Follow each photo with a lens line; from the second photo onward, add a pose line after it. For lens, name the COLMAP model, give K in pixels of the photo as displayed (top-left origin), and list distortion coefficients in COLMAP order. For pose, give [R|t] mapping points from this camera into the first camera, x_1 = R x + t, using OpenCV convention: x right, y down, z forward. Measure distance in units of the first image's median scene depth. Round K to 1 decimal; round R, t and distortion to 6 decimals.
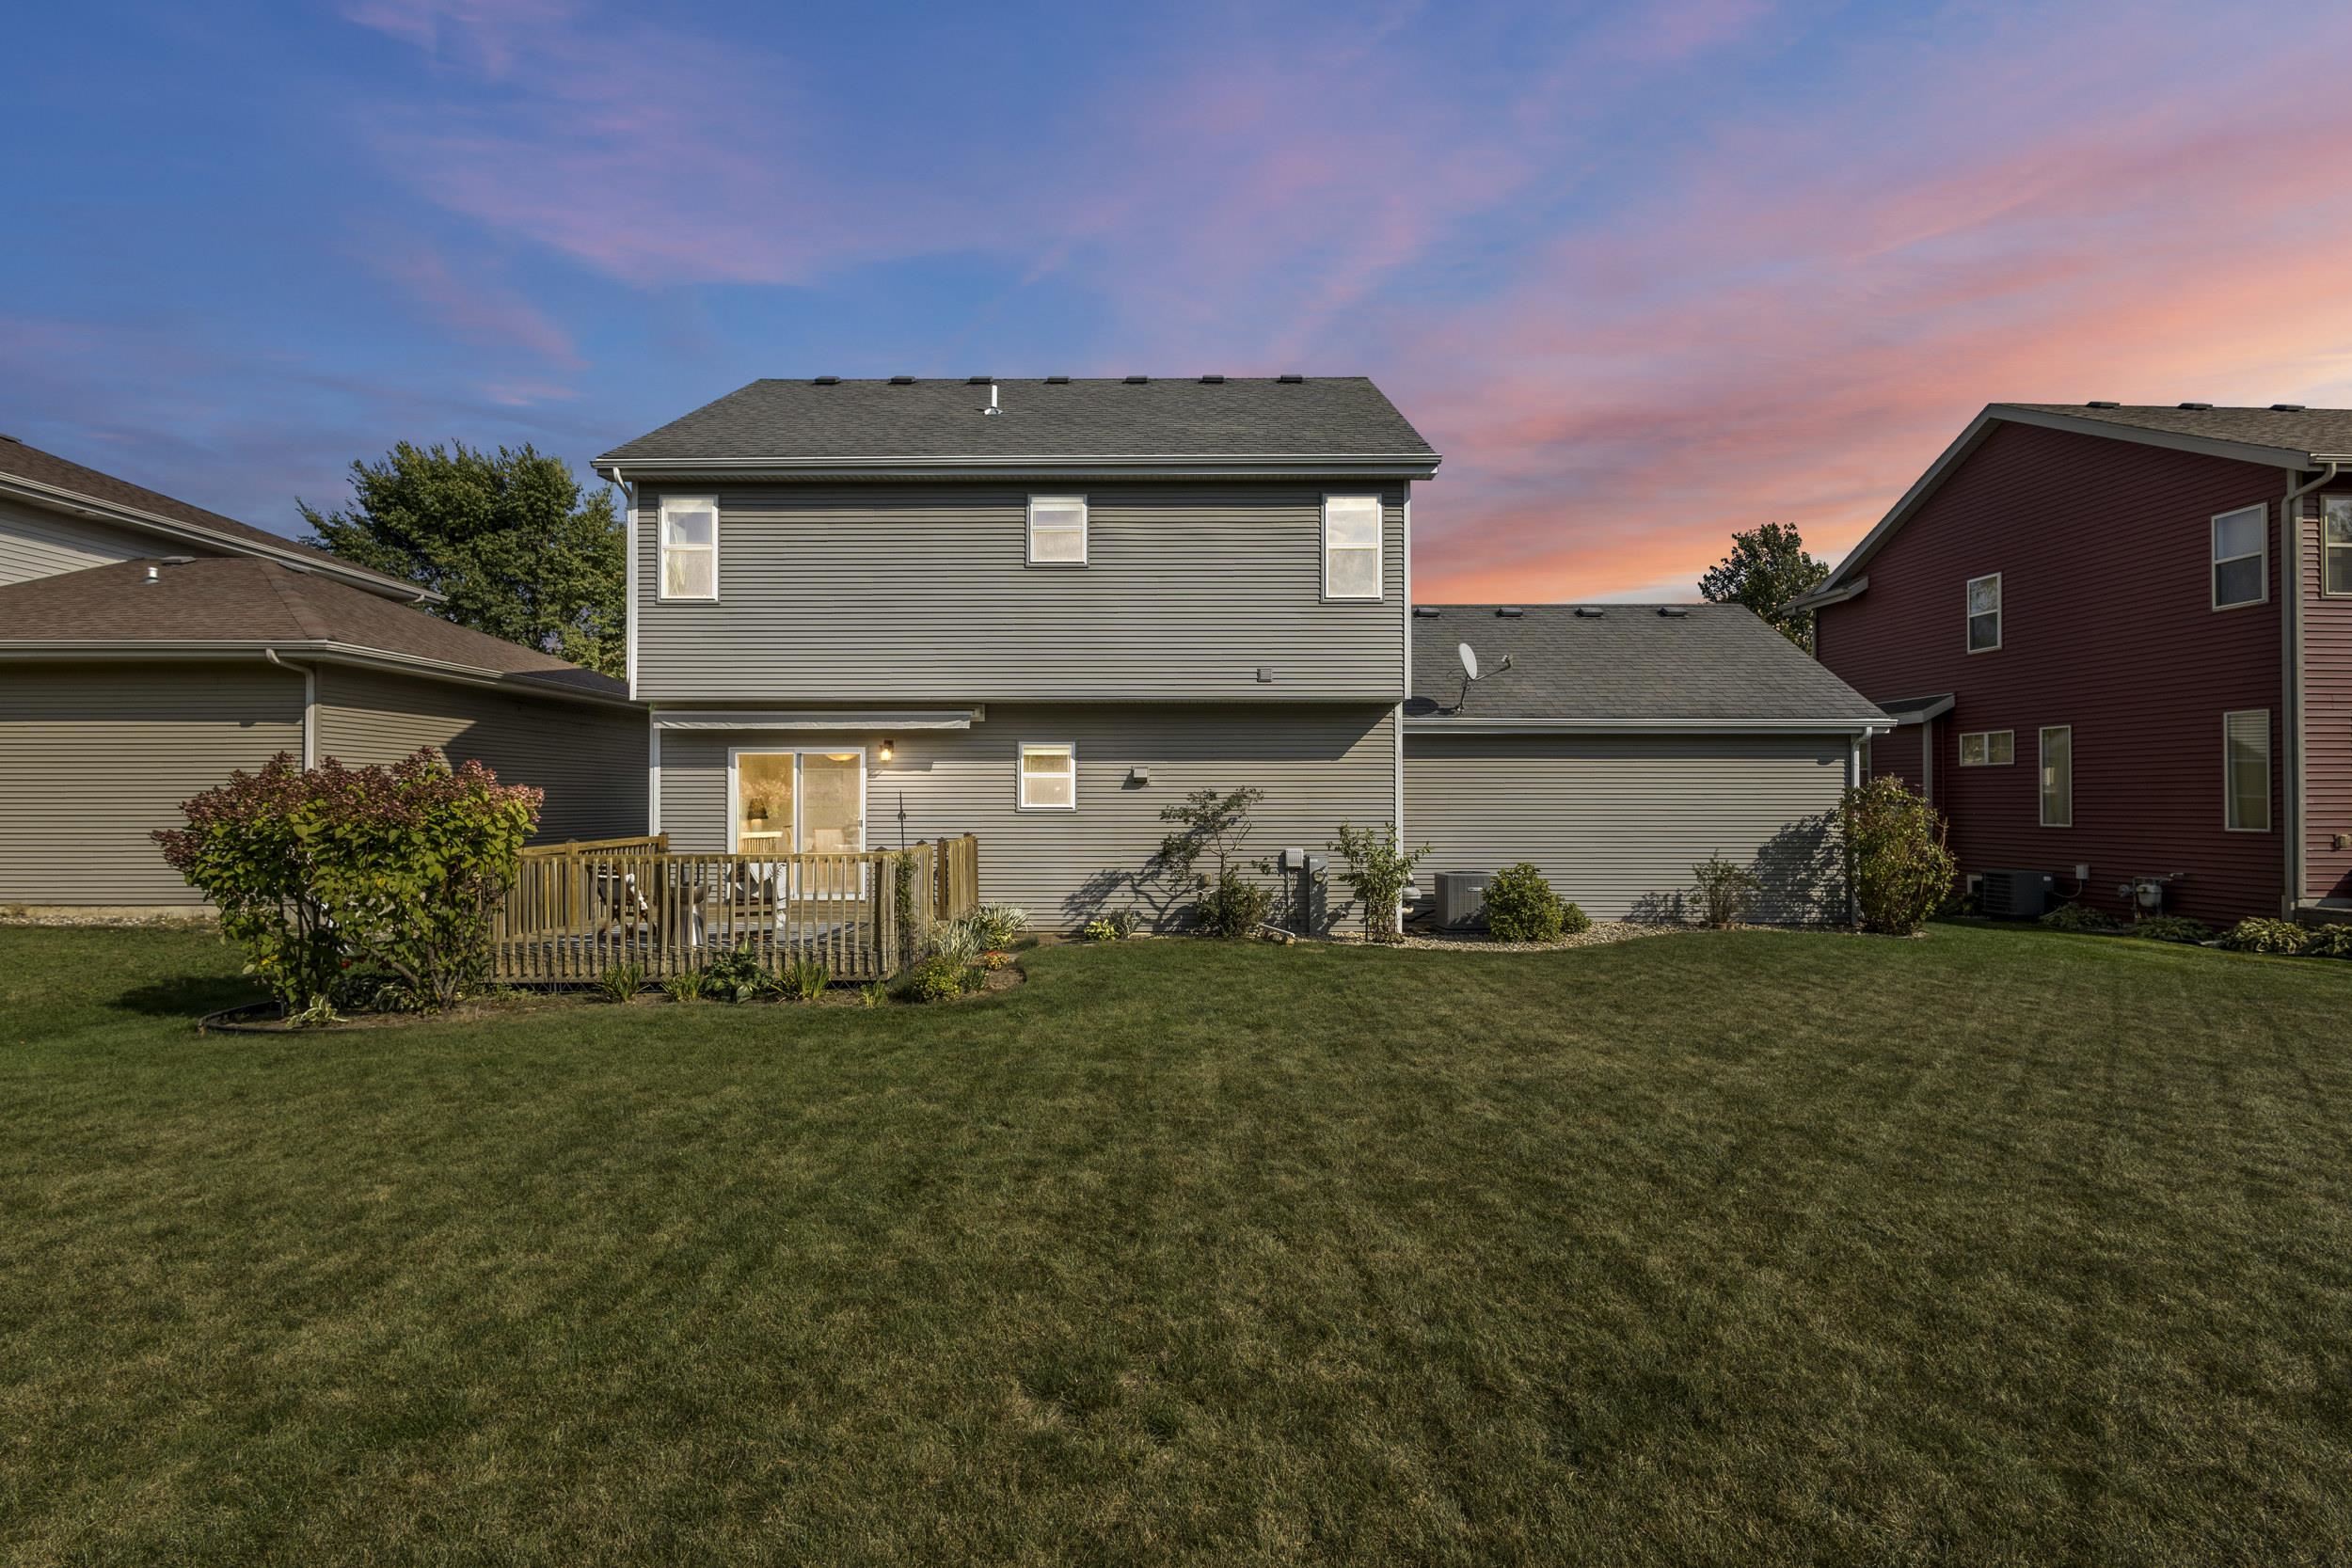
lens RADIAL K [[1082.1, 0, 1183.8], [0, 1082.1, 793.0], [0, 0, 1]] dist [0.005142, -0.000593]
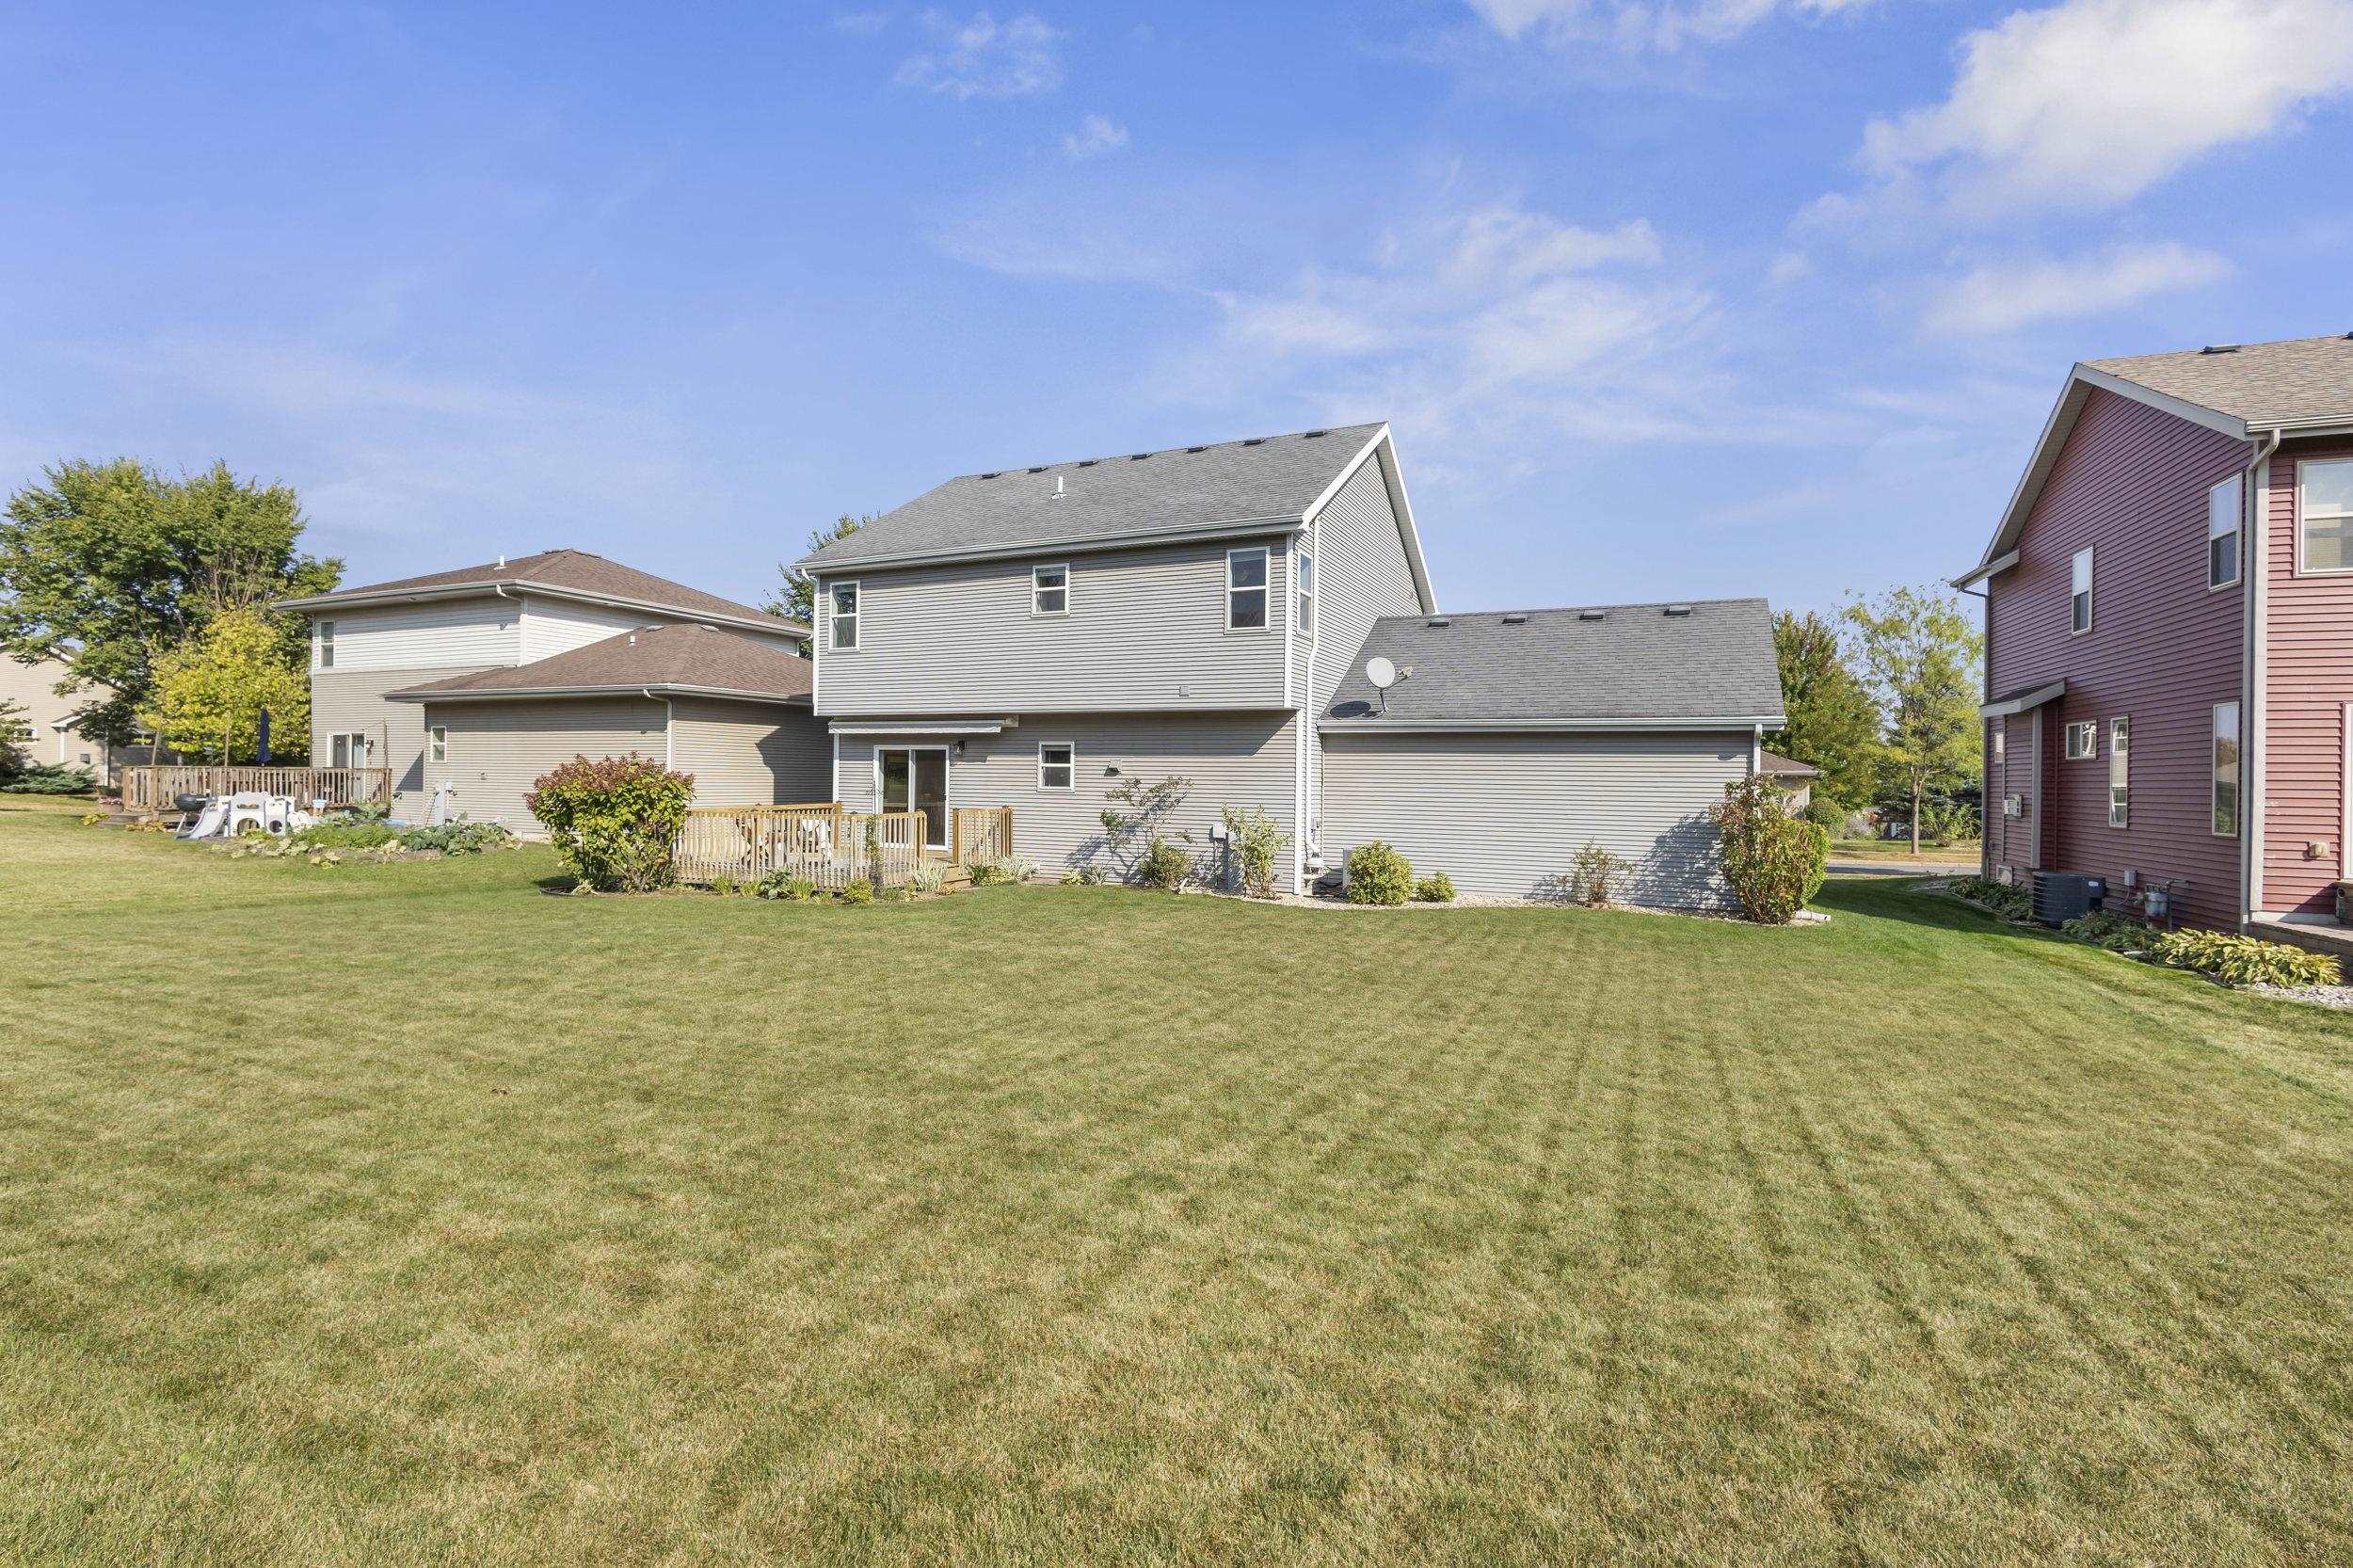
lens RADIAL K [[1095.7, 0, 1176.5], [0, 1095.7, 784.0], [0, 0, 1]] dist [0.001968, 0.000109]
pose [[0.908188, 0.014134, -0.418323, 0.593115], [-0.009554, 0.999869, 0.013042, -0.012337], [0.418452, -0.007848, 0.908205, -0.202796]]
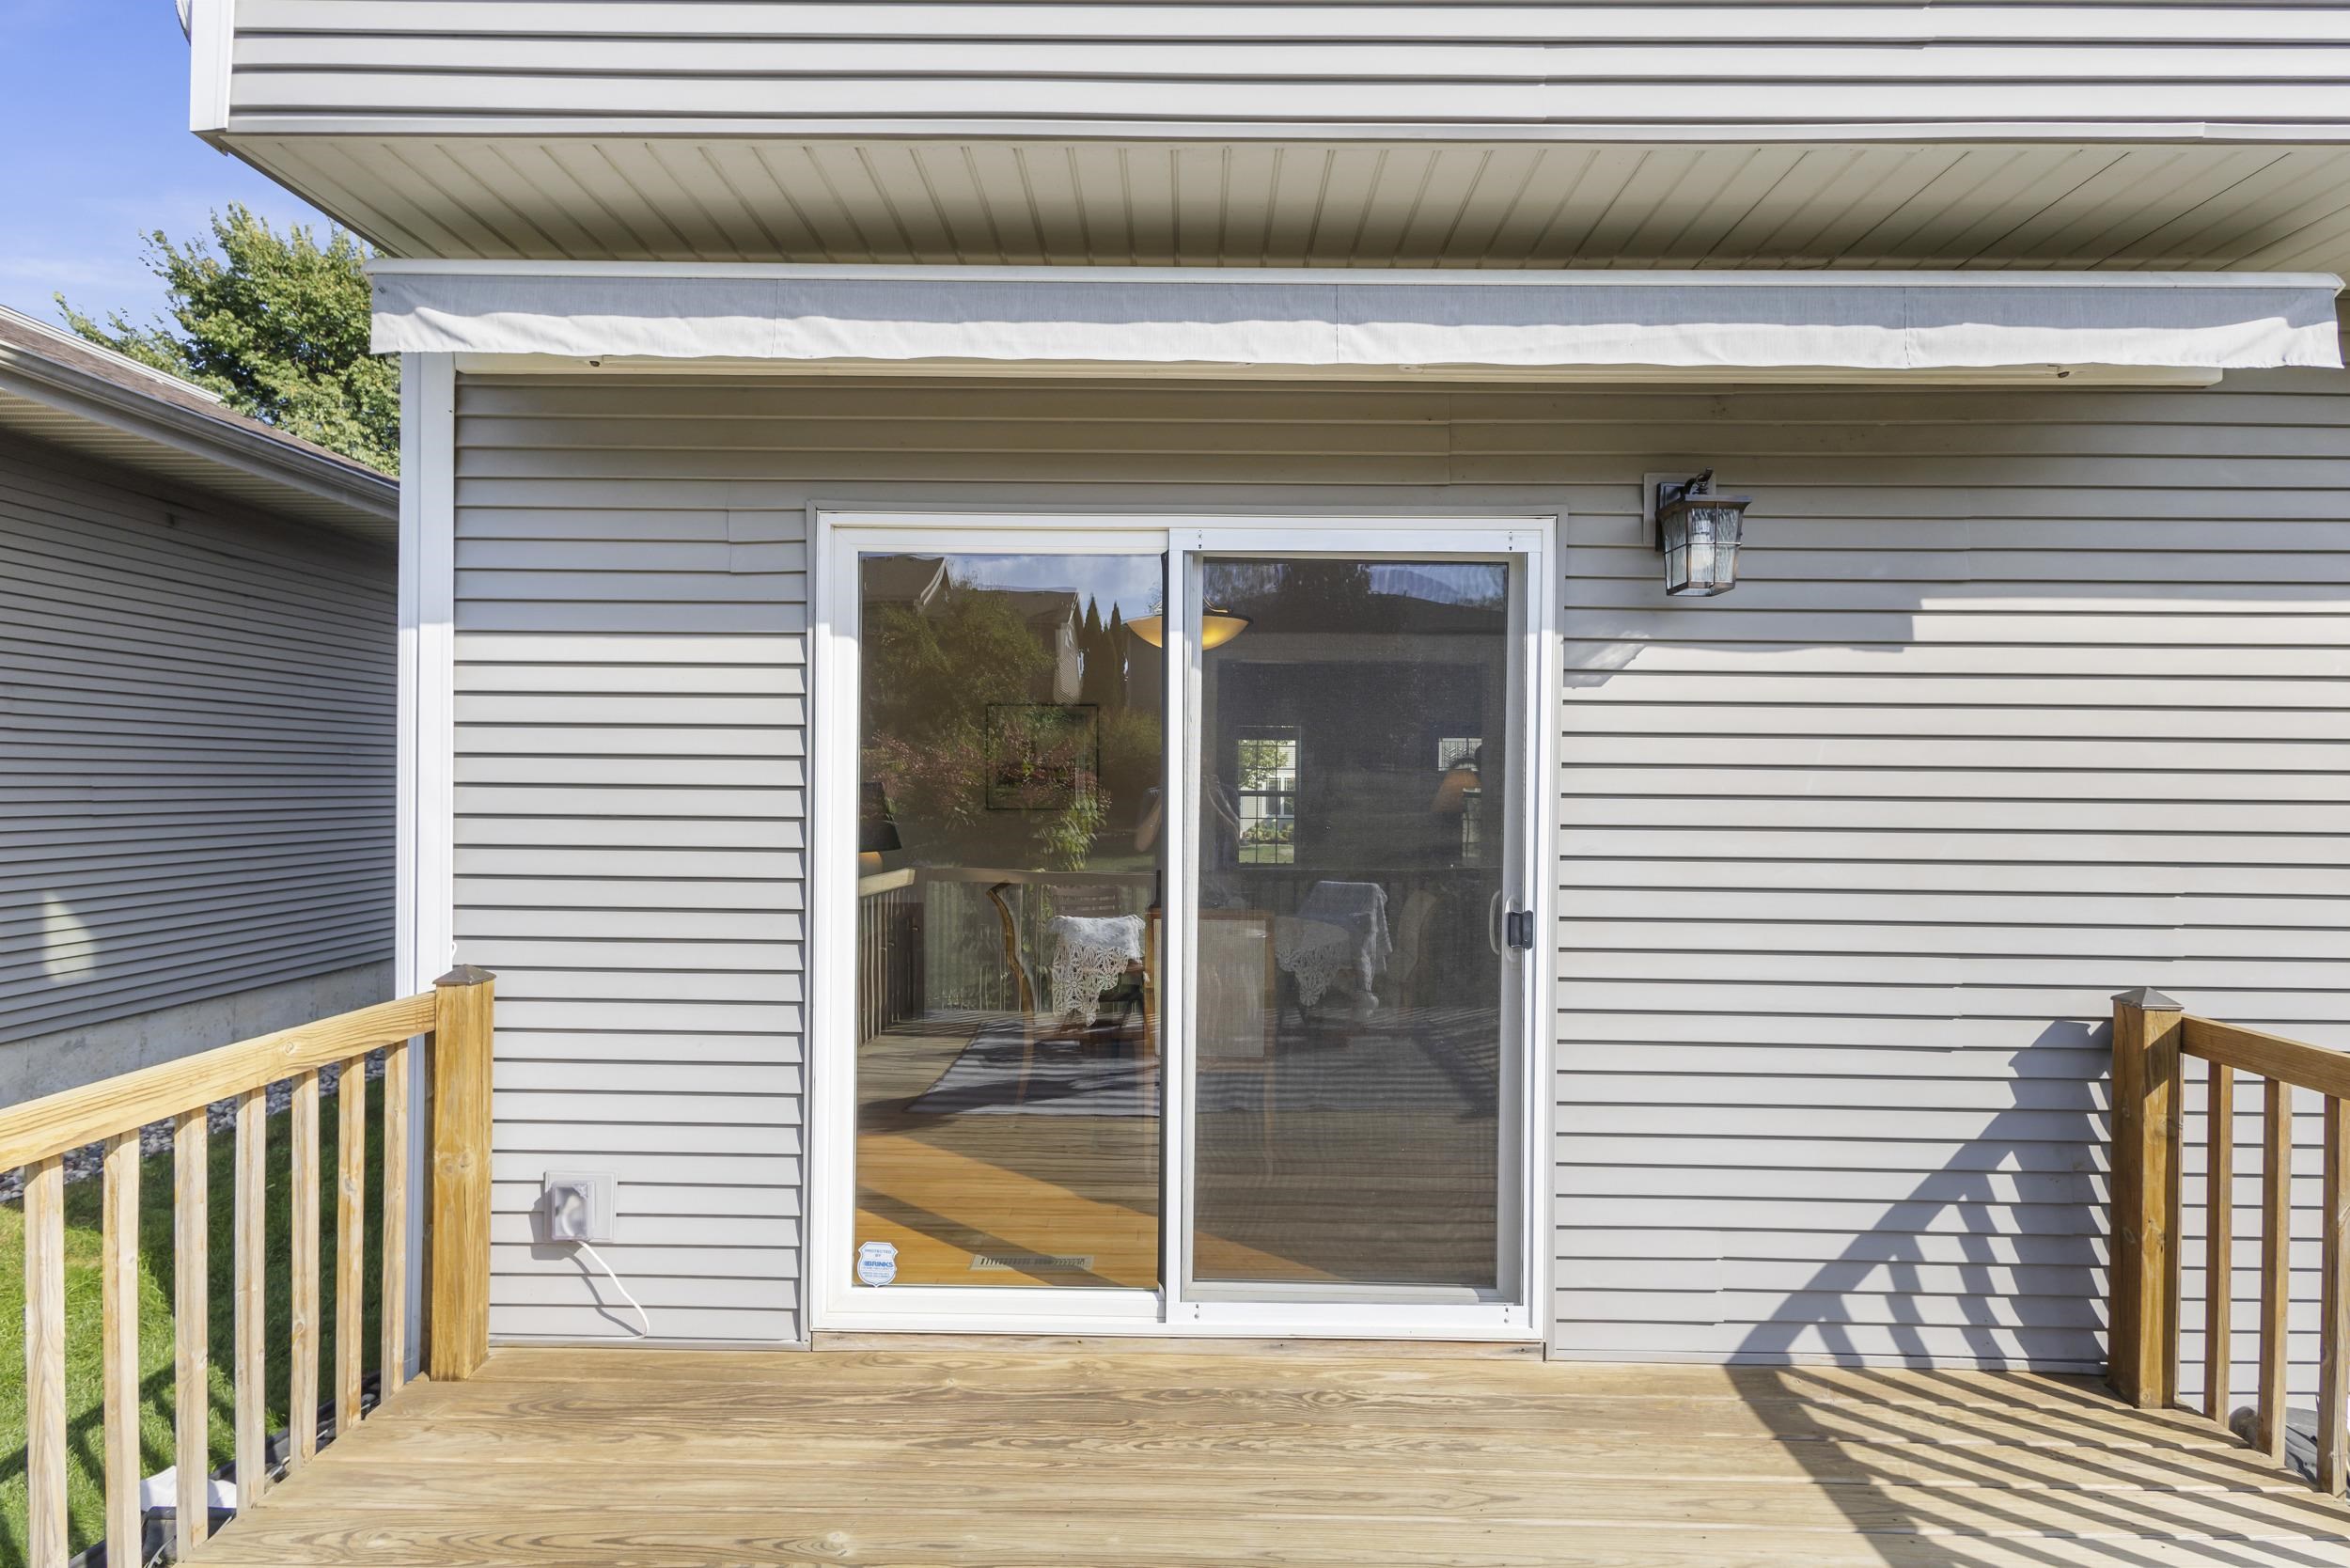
lens RADIAL K [[1081.3, 0, 1182.7], [0, 1081.3, 793.0], [0, 0, 1]] dist [0.005142, -0.000593]
pose [[0.999960, 0.007863, -0.004297, -0.354525], [-0.007783, 0.999801, 0.018374, 0.002368], [0.004440, -0.018340, 0.999822, 0.809089]]
